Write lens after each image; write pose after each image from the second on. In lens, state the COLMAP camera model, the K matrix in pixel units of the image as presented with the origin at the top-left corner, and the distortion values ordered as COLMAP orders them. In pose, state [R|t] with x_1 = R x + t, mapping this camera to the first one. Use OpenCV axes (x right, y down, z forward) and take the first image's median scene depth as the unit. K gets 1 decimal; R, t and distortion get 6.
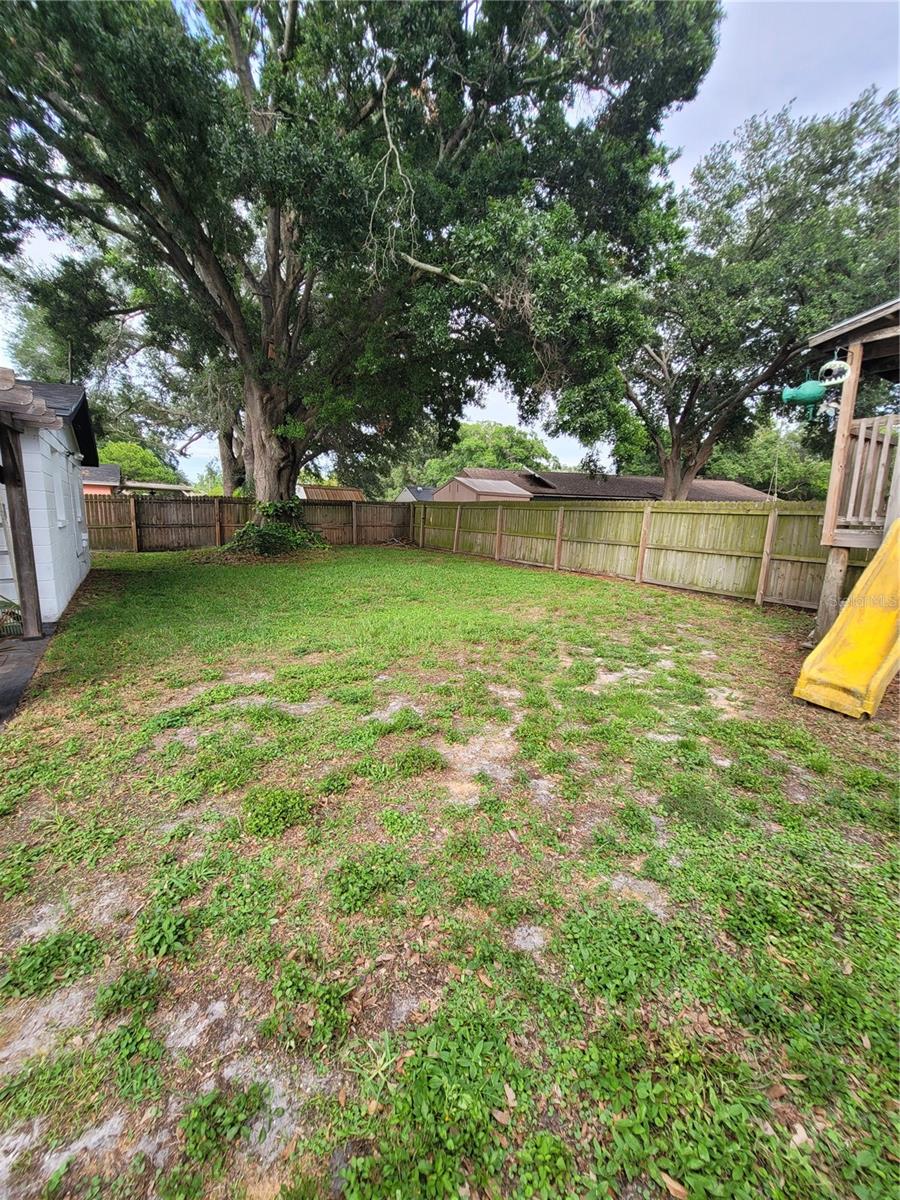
lens RADIAL K [[485.6, 0, 446.6], [0, 485.6, 601.8], [0, 0, 1]] dist [-0.008674, 0.002252]
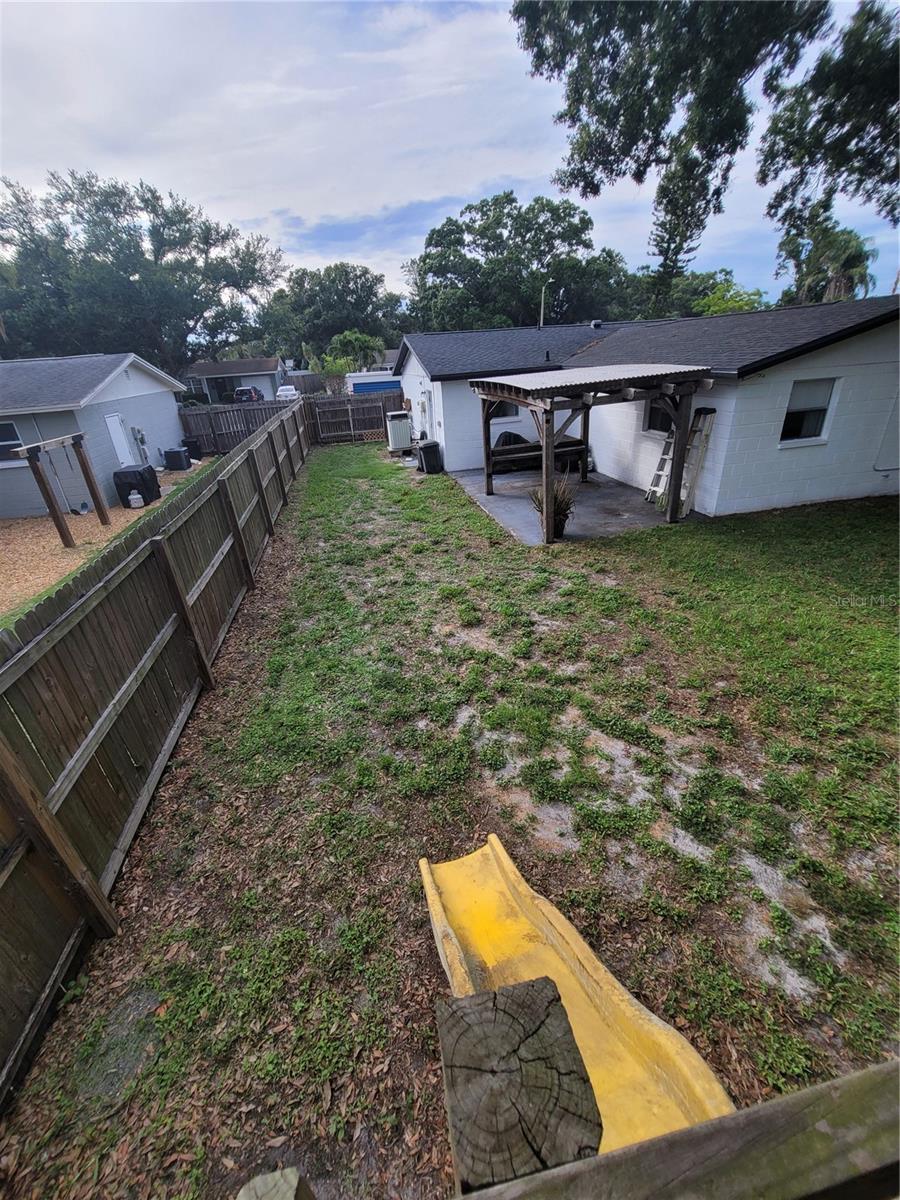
lens RADIAL K [[485.6, 0, 445.7], [0, 485.6, 601.0], [0, 0, 1]] dist [-0.008674, 0.002252]
pose [[-0.337377, 0.429633, -0.837611, 0.956574], [-0.113456, 0.864736, 0.489244, -0.423164], [0.934508, 0.260092, -0.242997, 0.782934]]
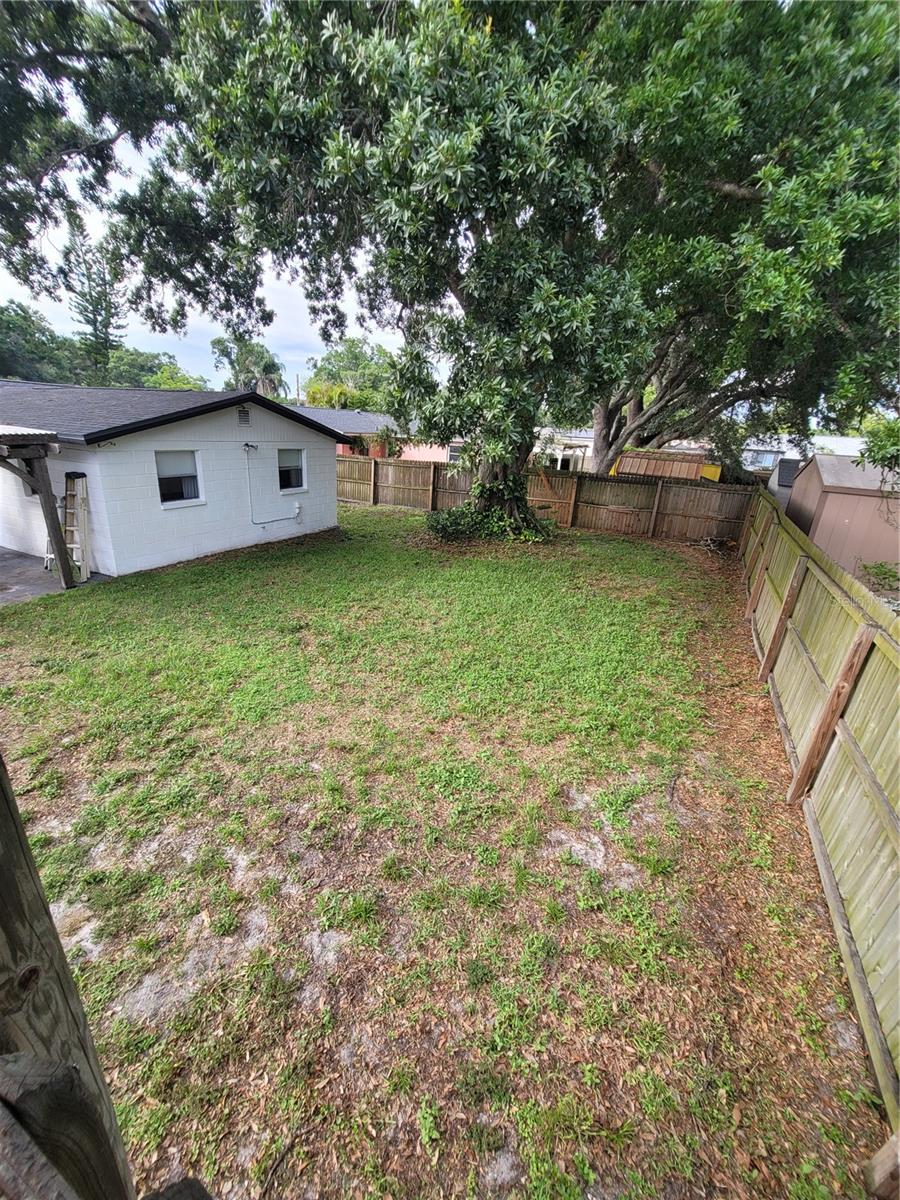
lens RADIAL K [[485.6, 0, 434.3], [0, 485.6, 603.4], [0, 0, 1]] dist [-0.008674, 0.002252]
pose [[0.527722, 0.300876, -0.794344, 1.083730], [-0.198733, 0.952943, 0.228921, -0.482773], [0.825841, 0.037056, 0.562684, 1.161483]]
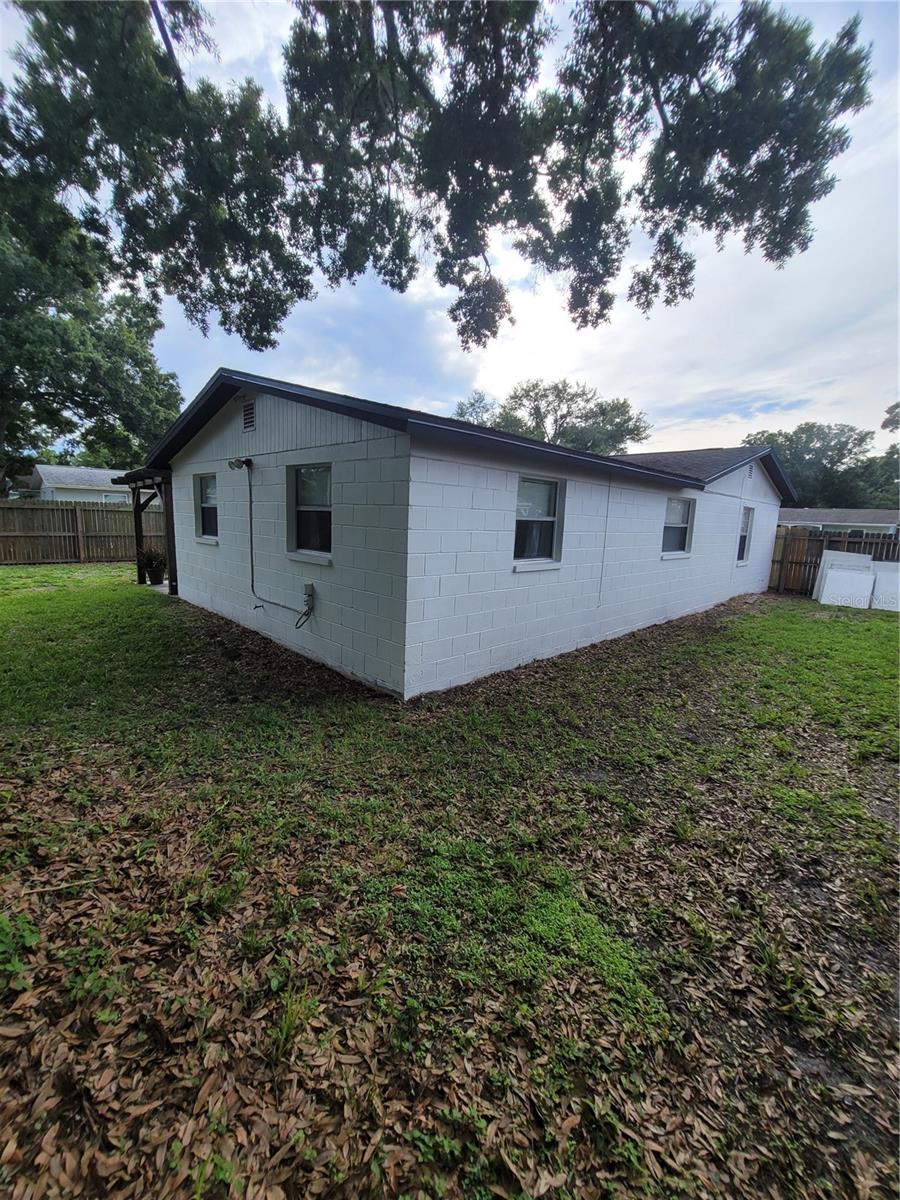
lens RADIAL K [[485.6, 0, 454.5], [0, 485.6, 589.6], [0, 0, 1]] dist [-0.008674, 0.002252]
pose [[-0.972557, -0.022500, -0.231576, -1.665987], [-0.096475, 0.944715, 0.313380, -0.635104], [0.211722, 0.327121, -0.920959, 3.137715]]
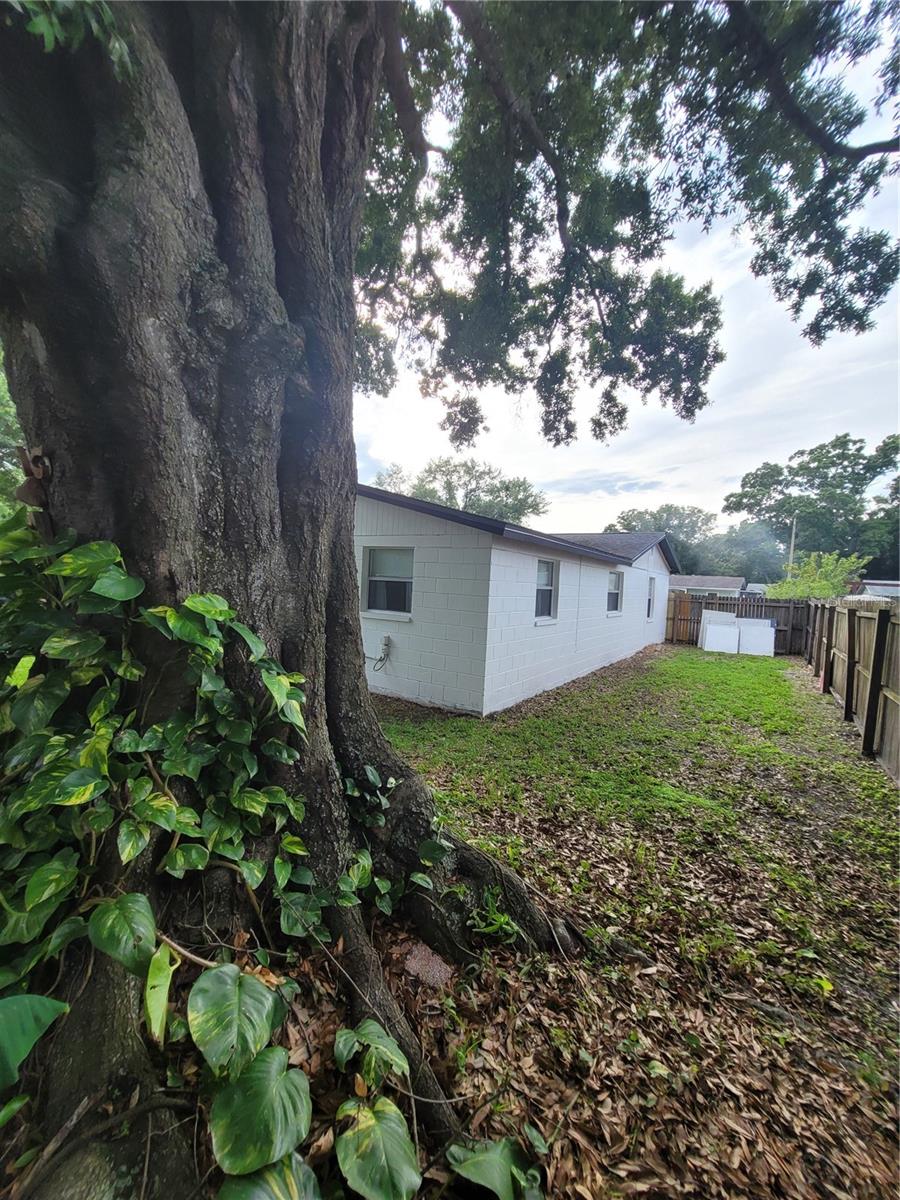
lens RADIAL K [[485.6, 0, 445.1], [0, 485.6, 603.5], [0, 0, 1]] dist [-0.008674, 0.002252]
pose [[-0.906913, -0.045715, -0.418829, -1.107891], [-0.140086, 0.970255, 0.197435, -0.676201], [0.397346, 0.237729, -0.886342, 3.390073]]
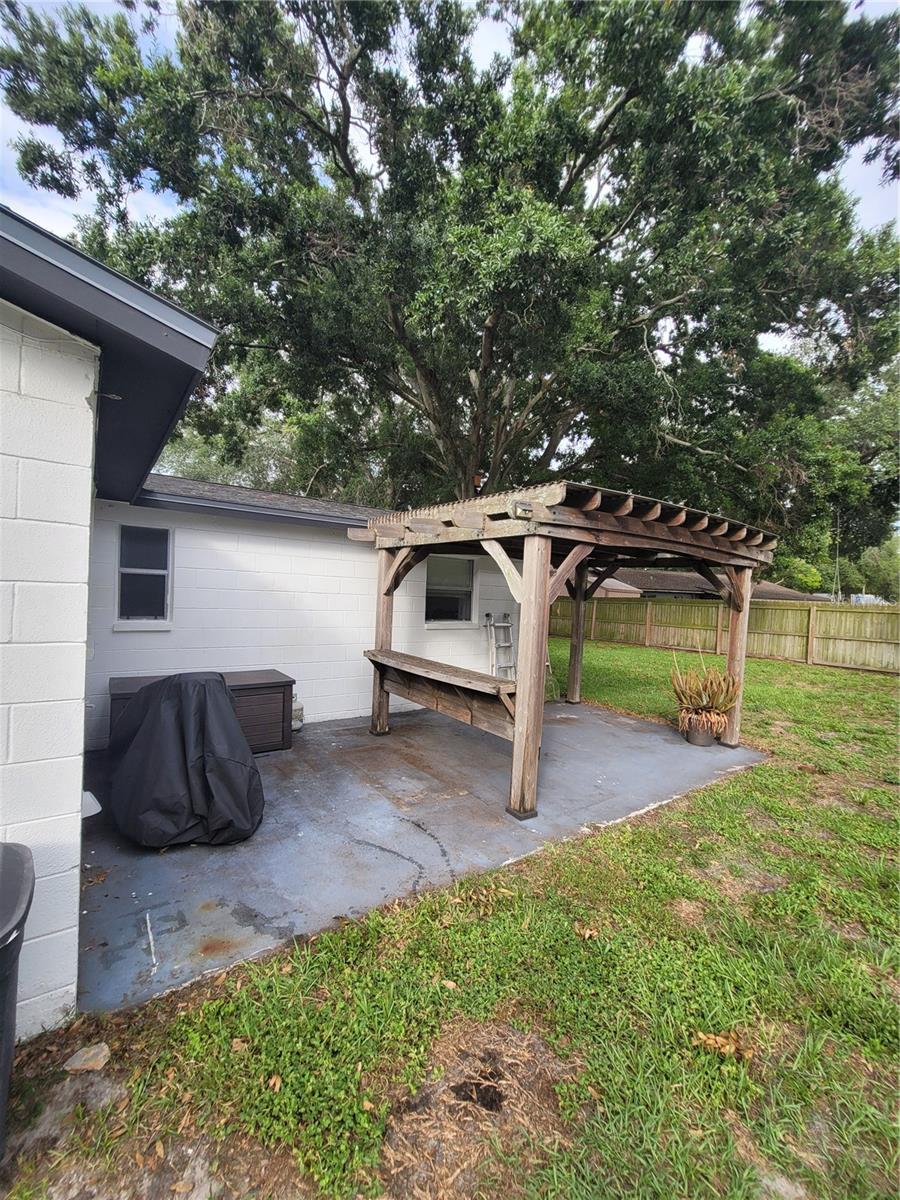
lens RADIAL K [[485.6, 0, 444.8], [0, 485.6, 605.0], [0, 0, 1]] dist [-0.008674, 0.002252]
pose [[0.998093, 0.002833, 0.061662, -1.345799], [0.007505, 0.985965, -0.166786, 0.024717], [-0.061270, 0.166931, 0.984063, -0.466435]]
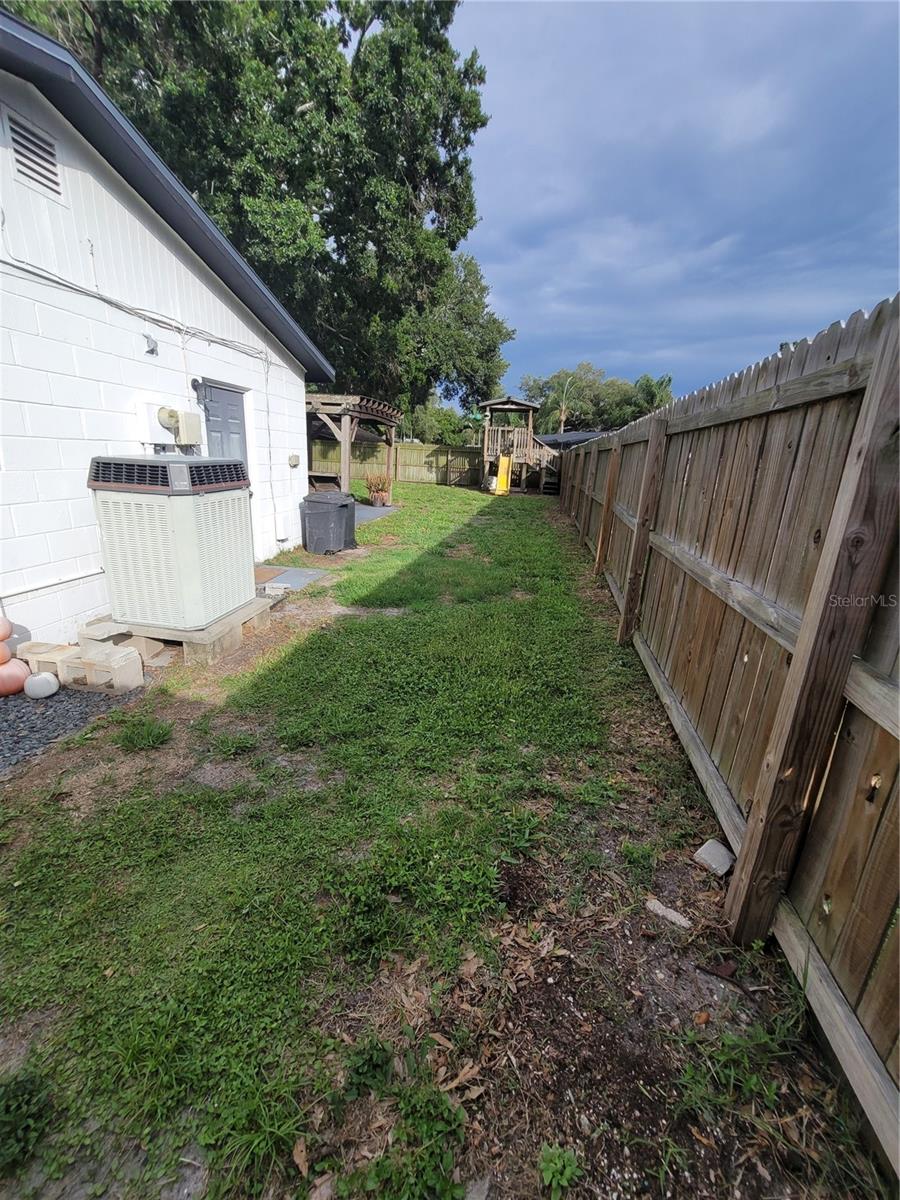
lens RADIAL K [[485.6, 0, 438.4], [0, 485.6, 591.5], [0, 0, 1]] dist [-0.008674, 0.002252]
pose [[0.670013, -0.201022, 0.714614, -2.405009], [0.110808, 0.978936, 0.171484, 0.195561], [-0.734033, -0.035711, 0.678174, -1.350379]]
